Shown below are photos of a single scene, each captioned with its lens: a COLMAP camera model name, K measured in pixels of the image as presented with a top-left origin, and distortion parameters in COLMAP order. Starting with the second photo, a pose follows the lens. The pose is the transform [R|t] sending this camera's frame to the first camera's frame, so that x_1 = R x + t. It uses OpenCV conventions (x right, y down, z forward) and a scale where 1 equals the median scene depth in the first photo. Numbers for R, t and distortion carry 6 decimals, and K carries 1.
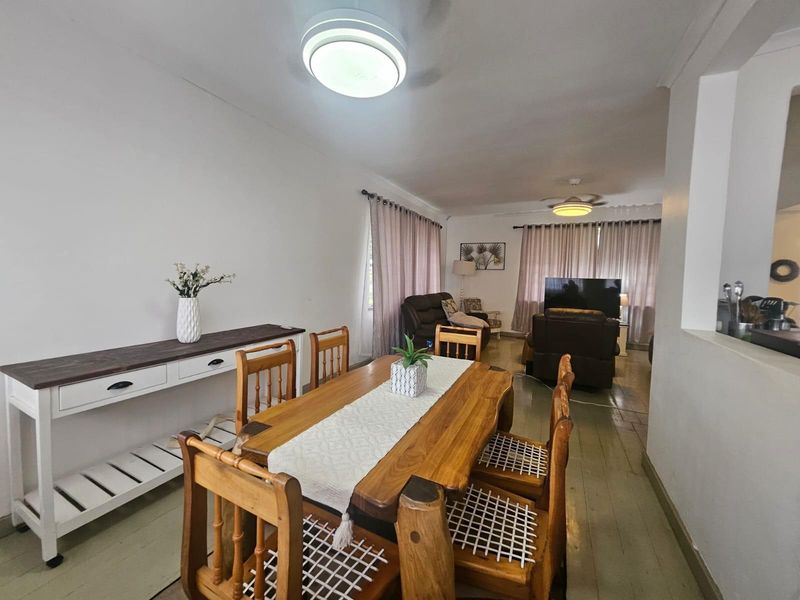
lens RADIAL K [[315.9, 0, 397.8], [0, 315.9, 294.6], [0, 0, 1]] dist [-0.001883, -0.000836]
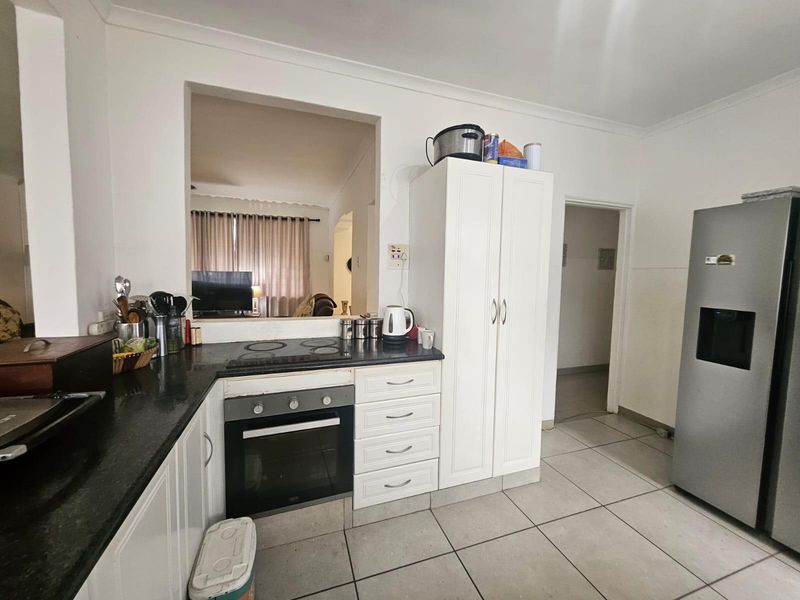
lens RADIAL K [[315.9, 0, 398.7], [0, 315.9, 297.1], [0, 0, 1]] dist [-0.001883, -0.000836]
pose [[0.696886, -0.065442, 0.714190, 0.284568], [0.041268, 0.997837, 0.051165, -0.000035], [-0.715994, -0.006182, 0.698079, -0.051904]]
